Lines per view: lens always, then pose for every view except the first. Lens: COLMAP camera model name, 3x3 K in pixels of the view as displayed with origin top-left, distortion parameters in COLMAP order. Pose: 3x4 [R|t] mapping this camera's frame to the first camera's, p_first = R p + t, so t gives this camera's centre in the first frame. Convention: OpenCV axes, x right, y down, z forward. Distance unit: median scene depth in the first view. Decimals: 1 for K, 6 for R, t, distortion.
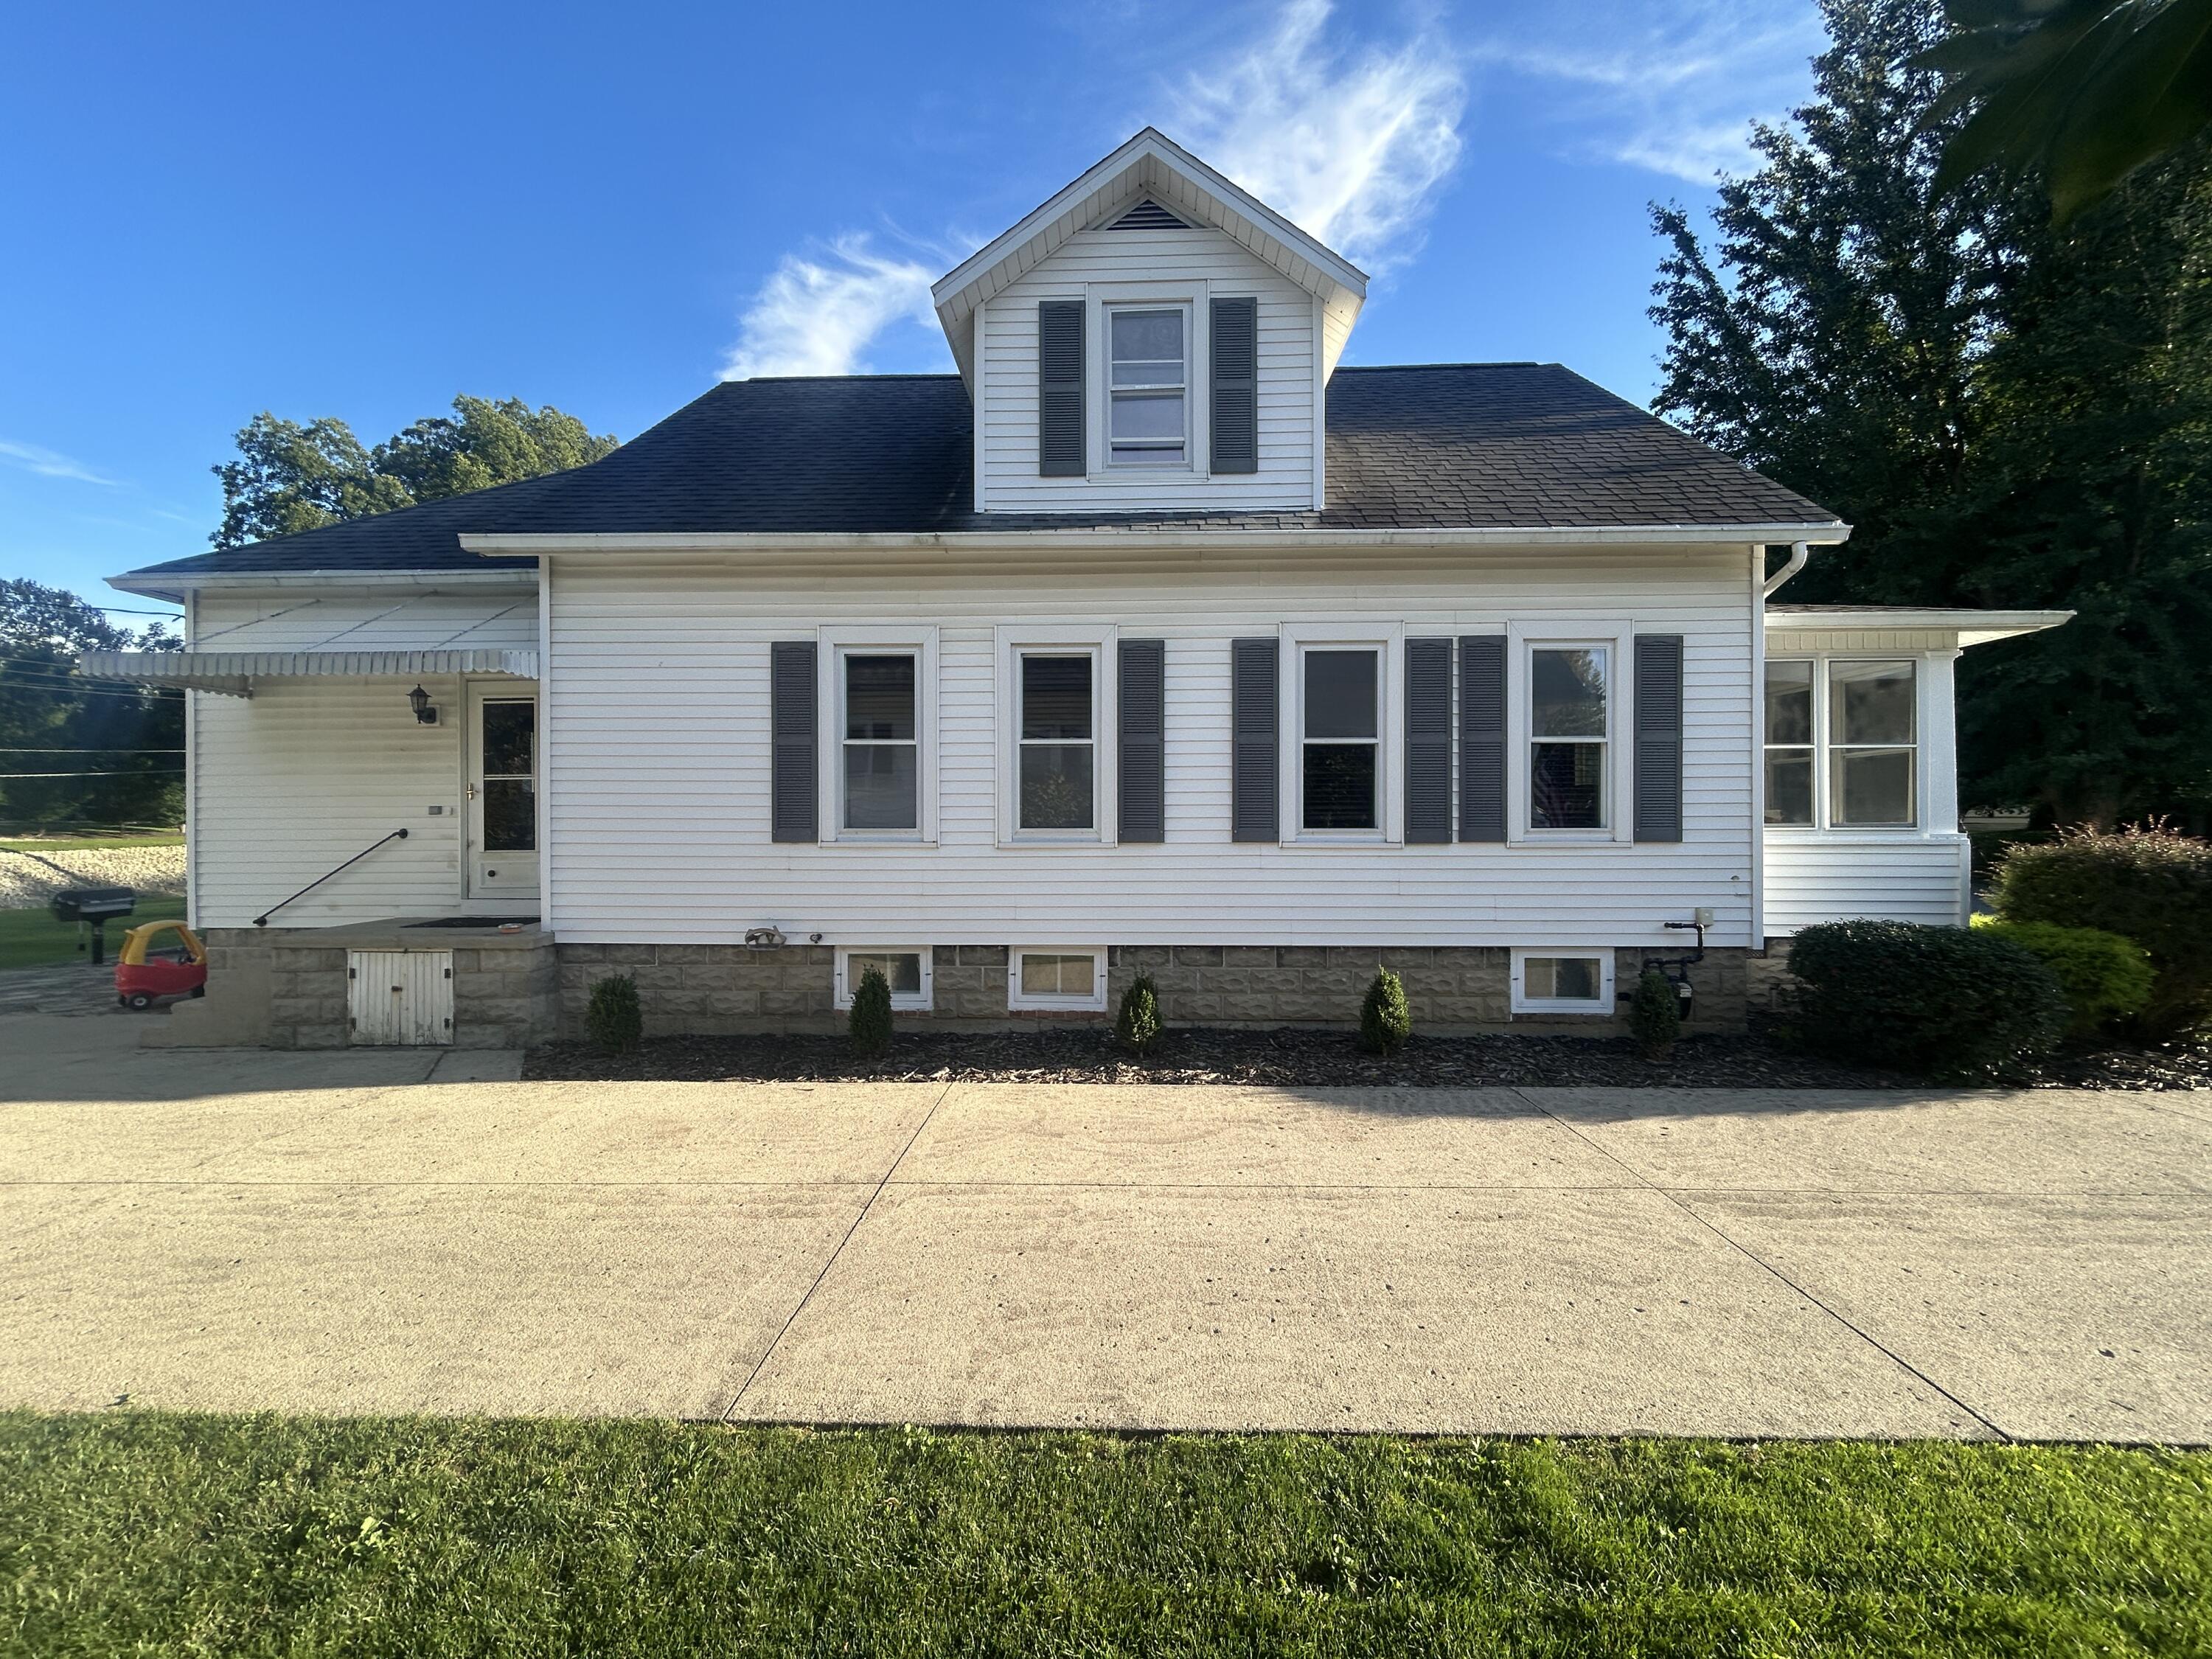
lens RADIAL K [[890.6, 0, 1106.0], [0, 890.6, 829.5], [0, 0, 1]] dist [-0.003339, 0.000096]
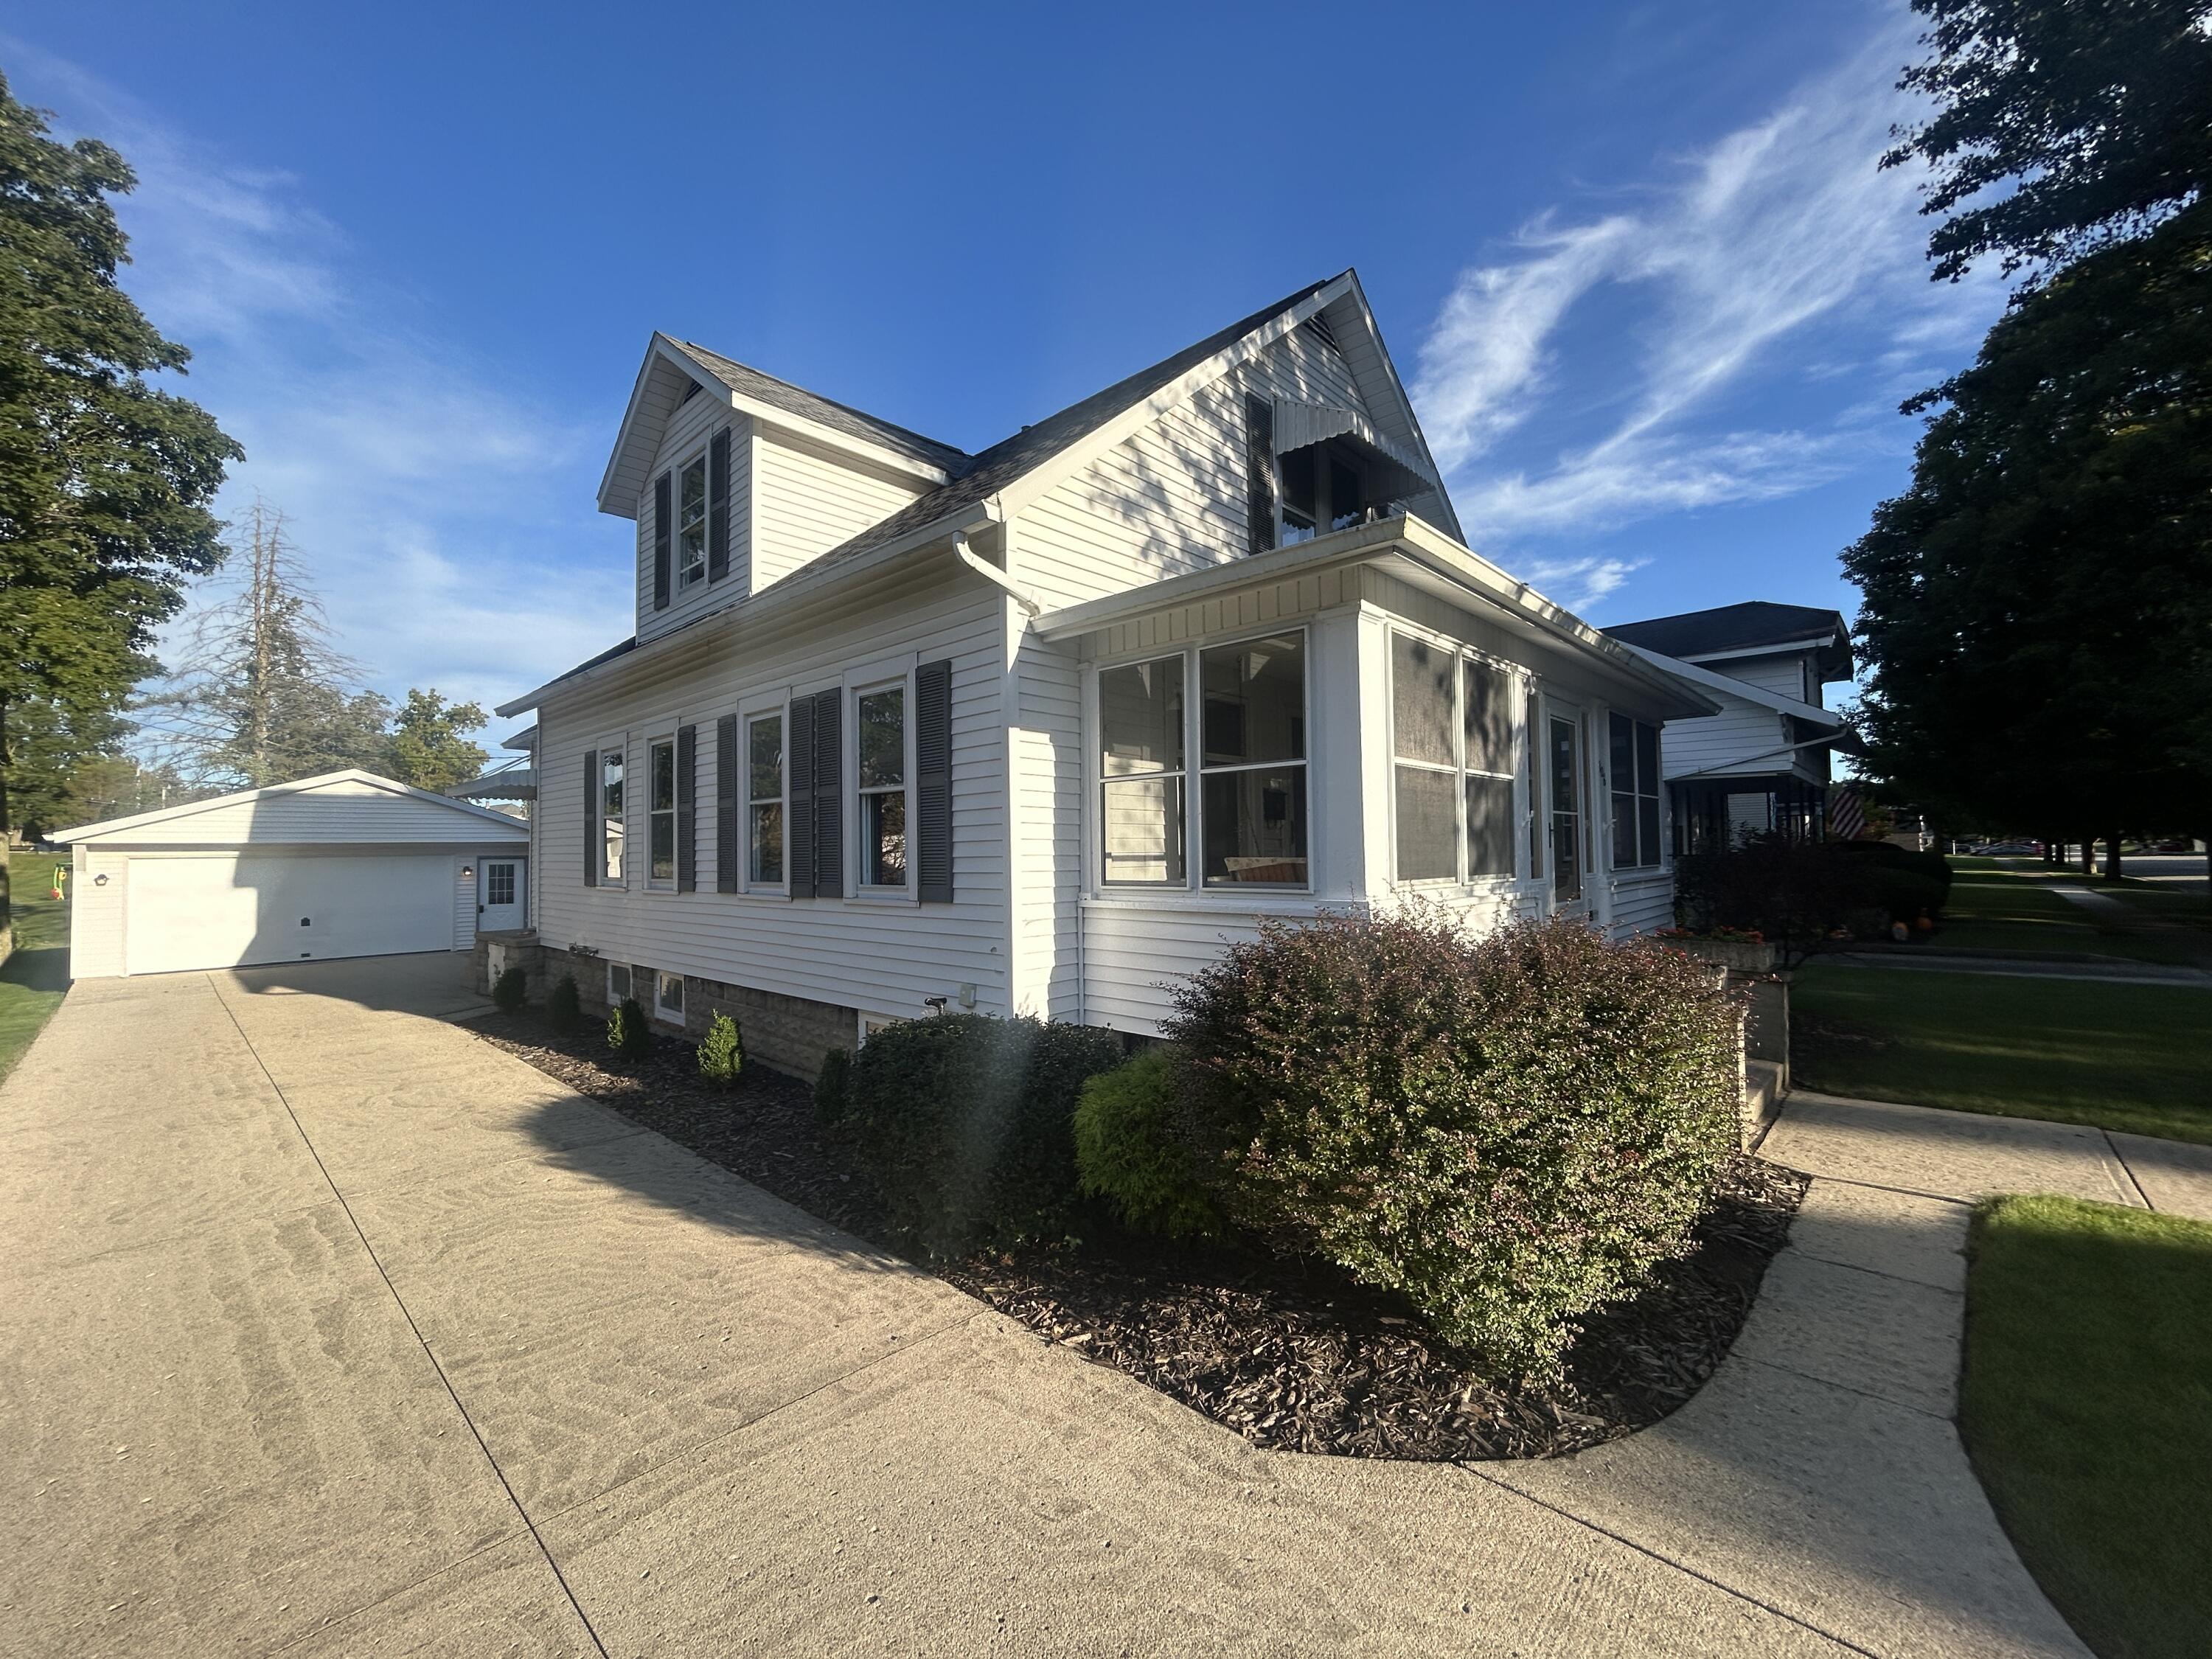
lens RADIAL K [[890.6, 0, 1106.0], [0, 890.6, 829.5], [0, 0, 1]] dist [-0.003339, 0.000096]
pose [[0.765607, -0.024967, -0.642823, 1.705990], [0.000908, 0.999288, -0.037730, -0.030550], [0.643307, 0.028303, 0.765085, 0.583870]]
